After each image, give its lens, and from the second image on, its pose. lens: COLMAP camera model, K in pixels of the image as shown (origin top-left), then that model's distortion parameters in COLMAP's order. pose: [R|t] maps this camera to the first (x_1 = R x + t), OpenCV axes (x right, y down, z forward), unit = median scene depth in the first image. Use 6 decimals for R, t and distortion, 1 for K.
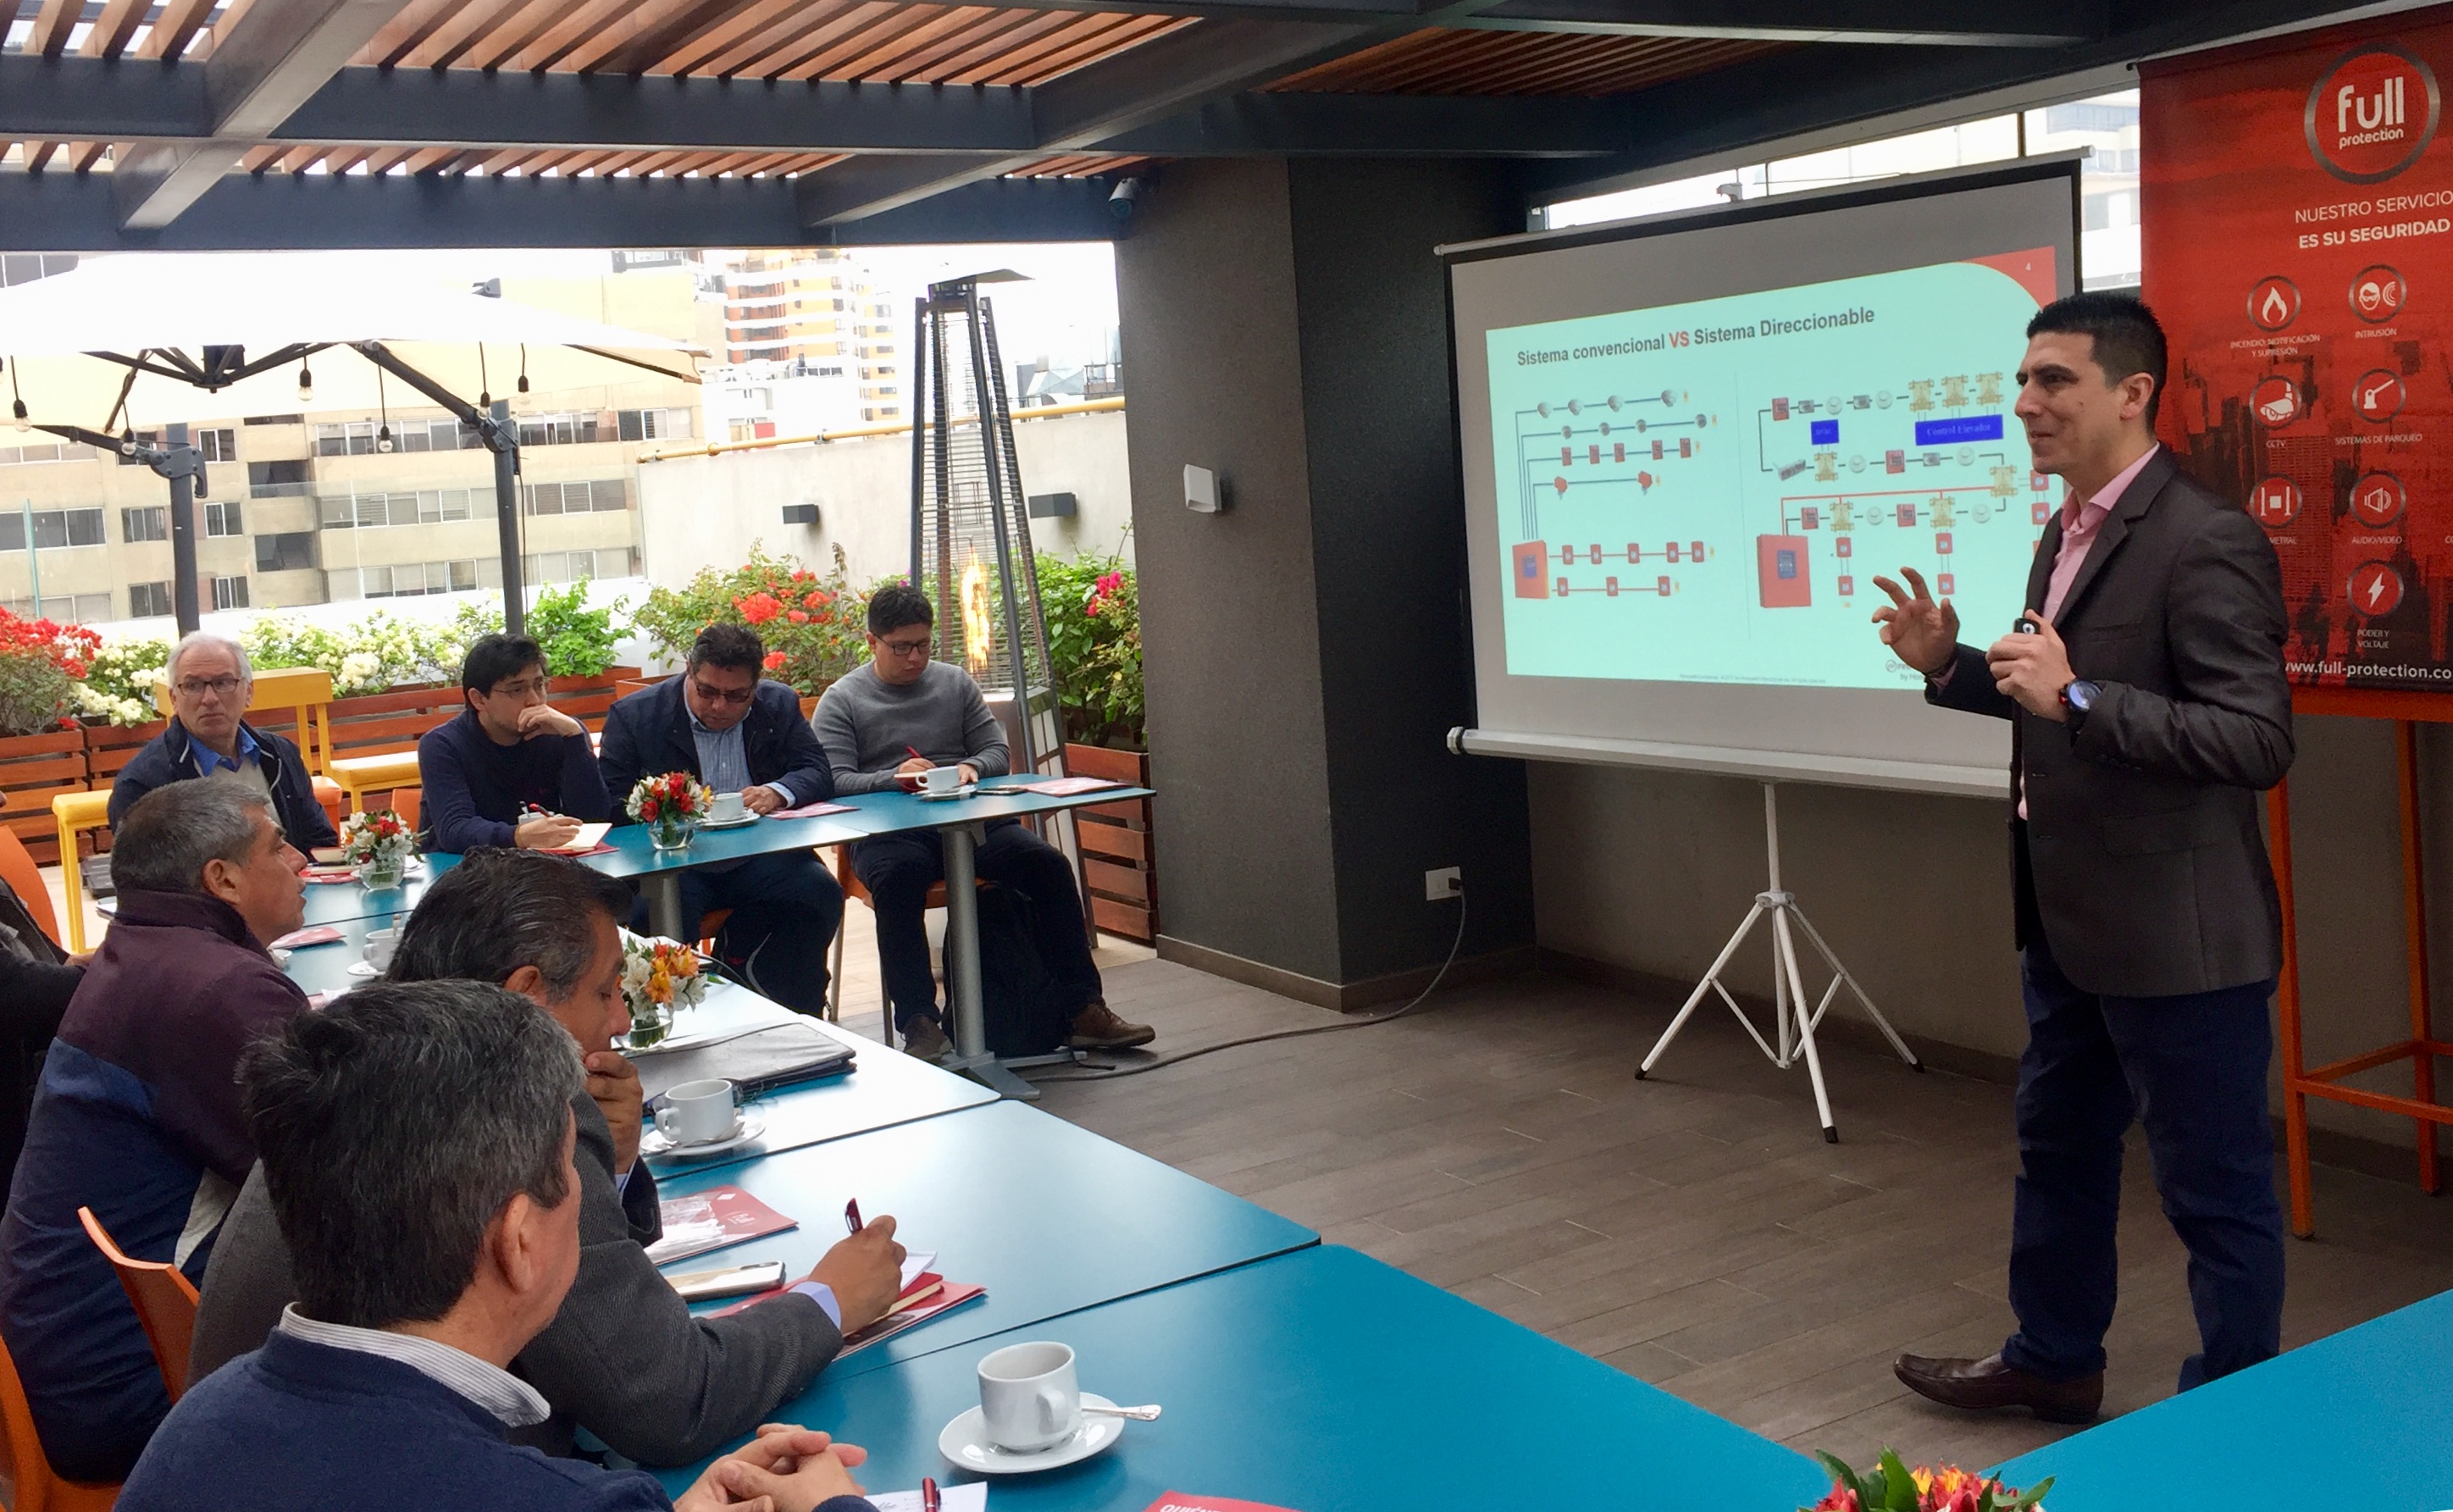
lens RADIAL K [[2379.8, 0, 1222.3], [0, 2379.8, 747.4], [0, 0, 1]] dist [0.037270, 0.000000]
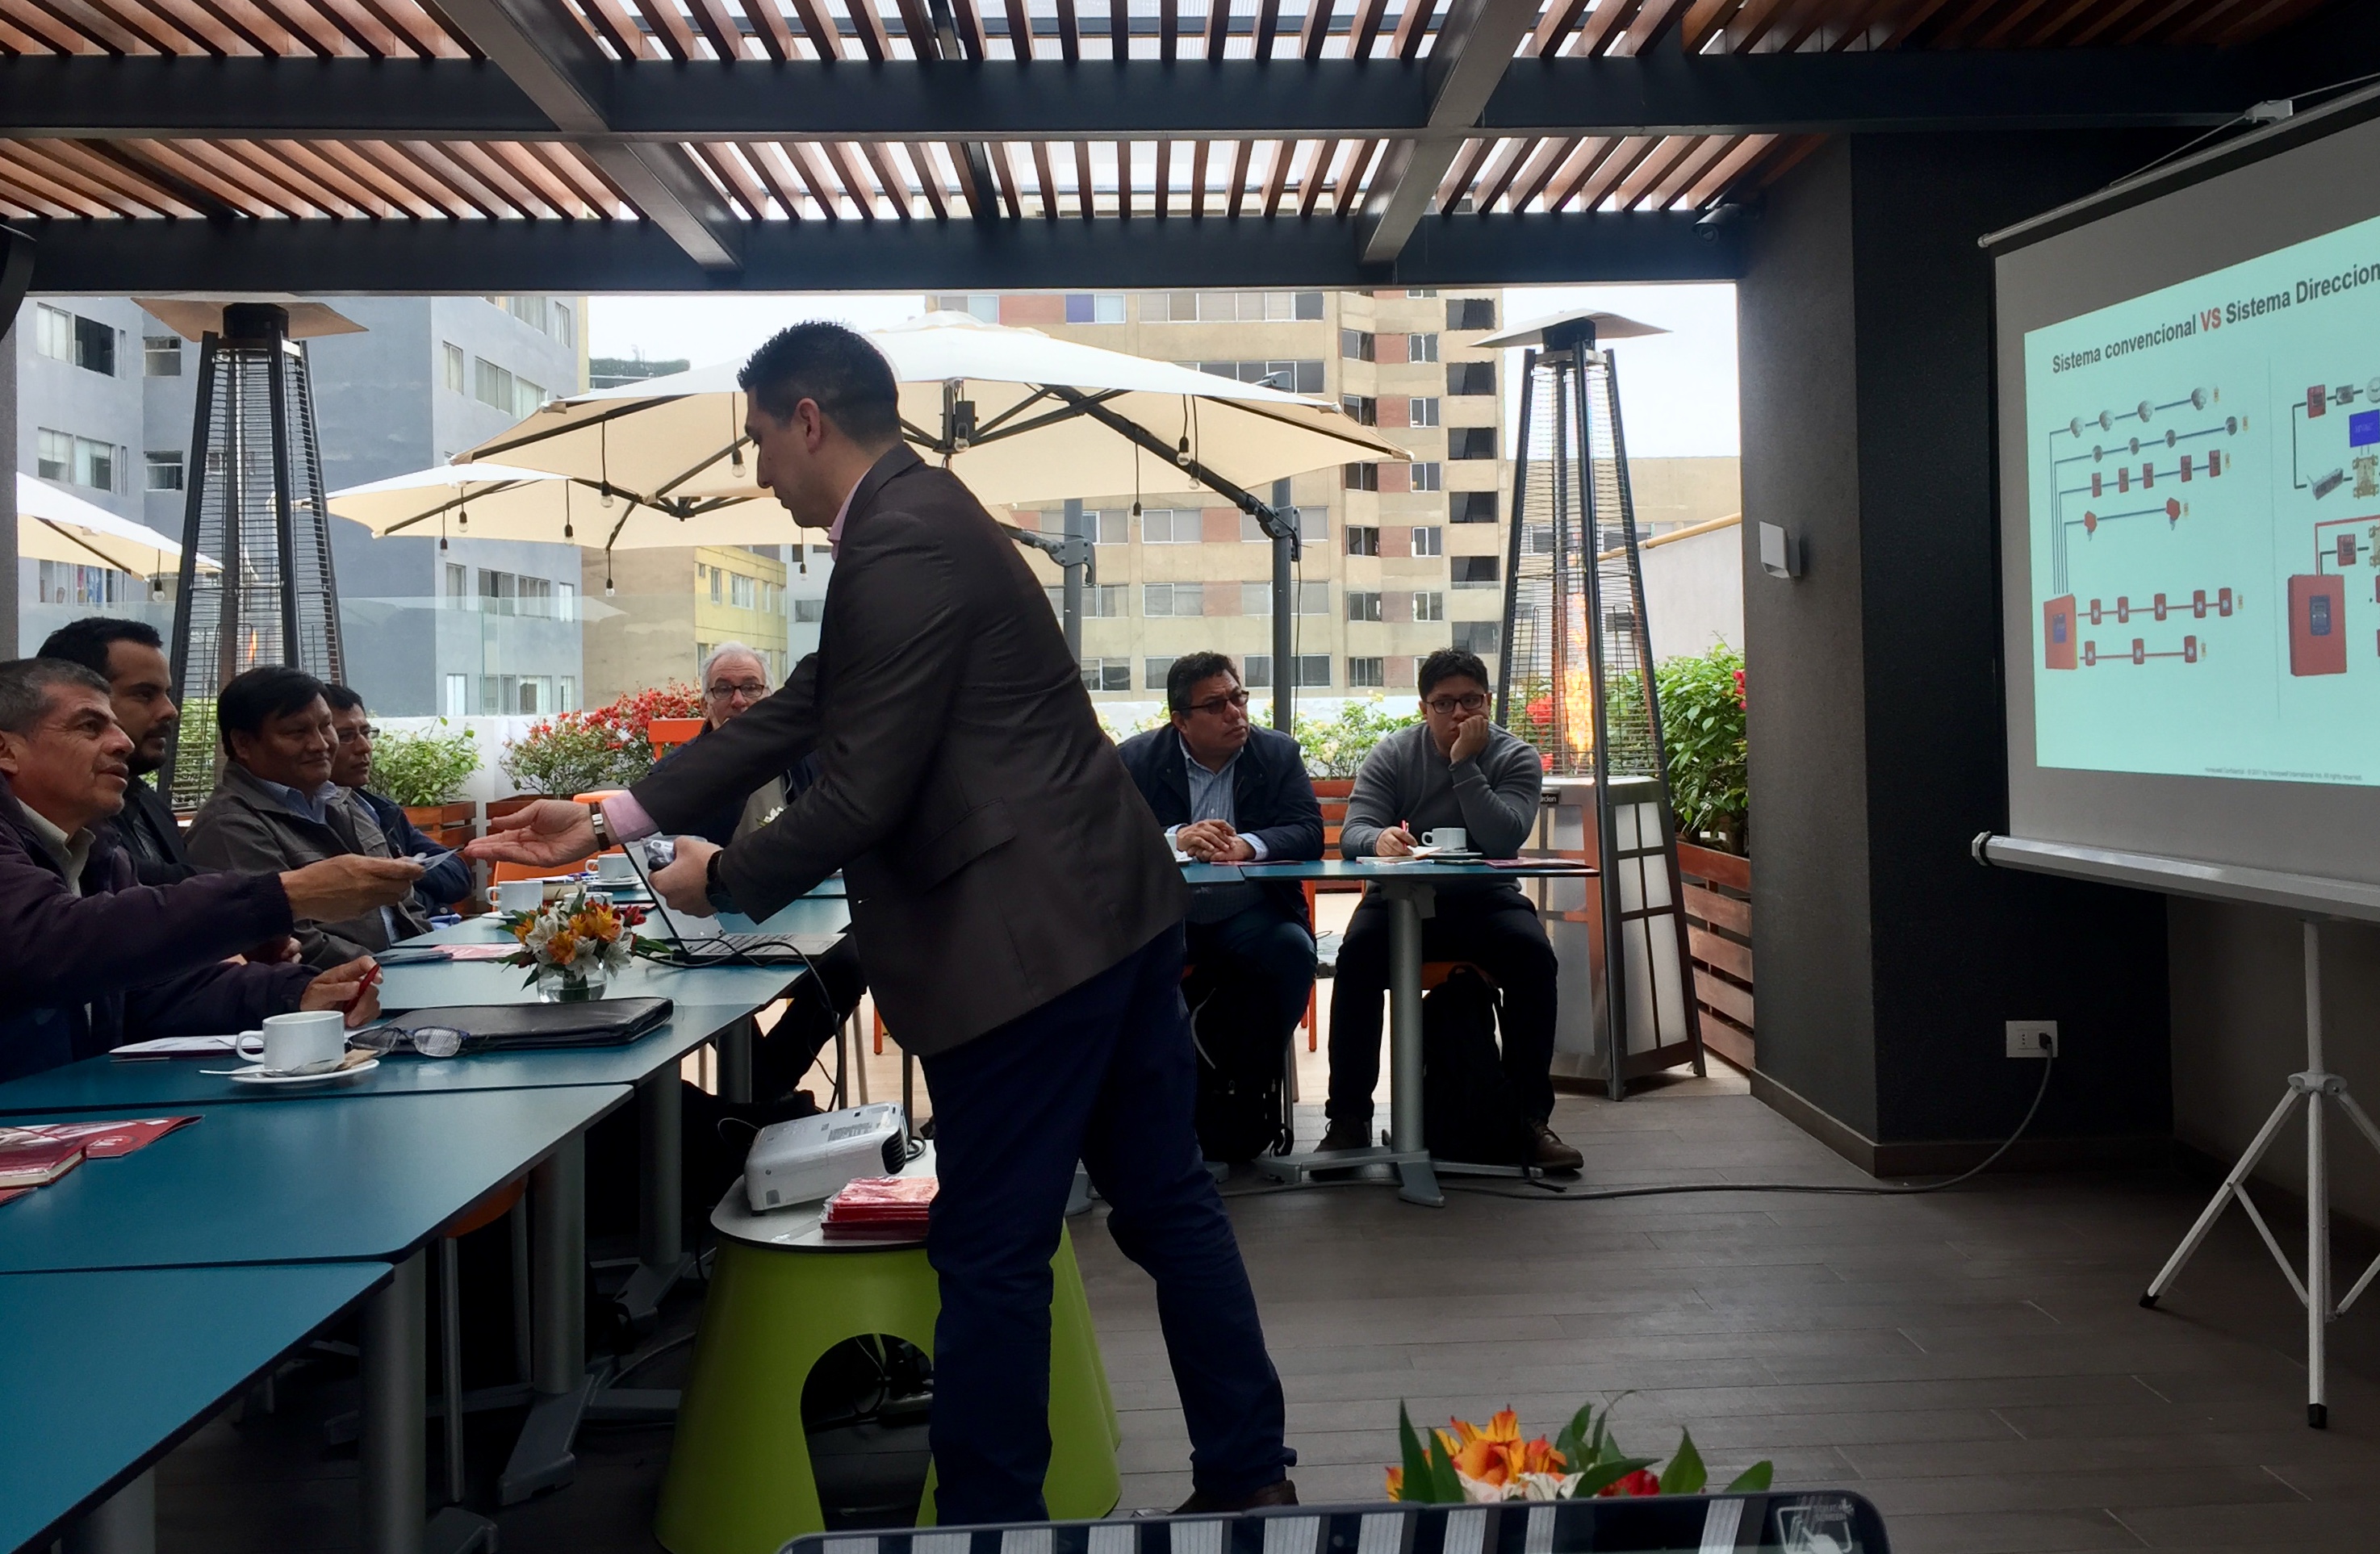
lens RADIAL K [[2257.3, 0, 1198.7], [0, 2257.3, 770.3], [0, 0, 1]] dist [-0.018556, 0.000000]
pose [[0.869455, 0.068163, -0.489288, 0.262734], [-0.098338, 0.994494, -0.036200, 0.026877], [0.484126, 0.079590, 0.871371, 0.231034]]
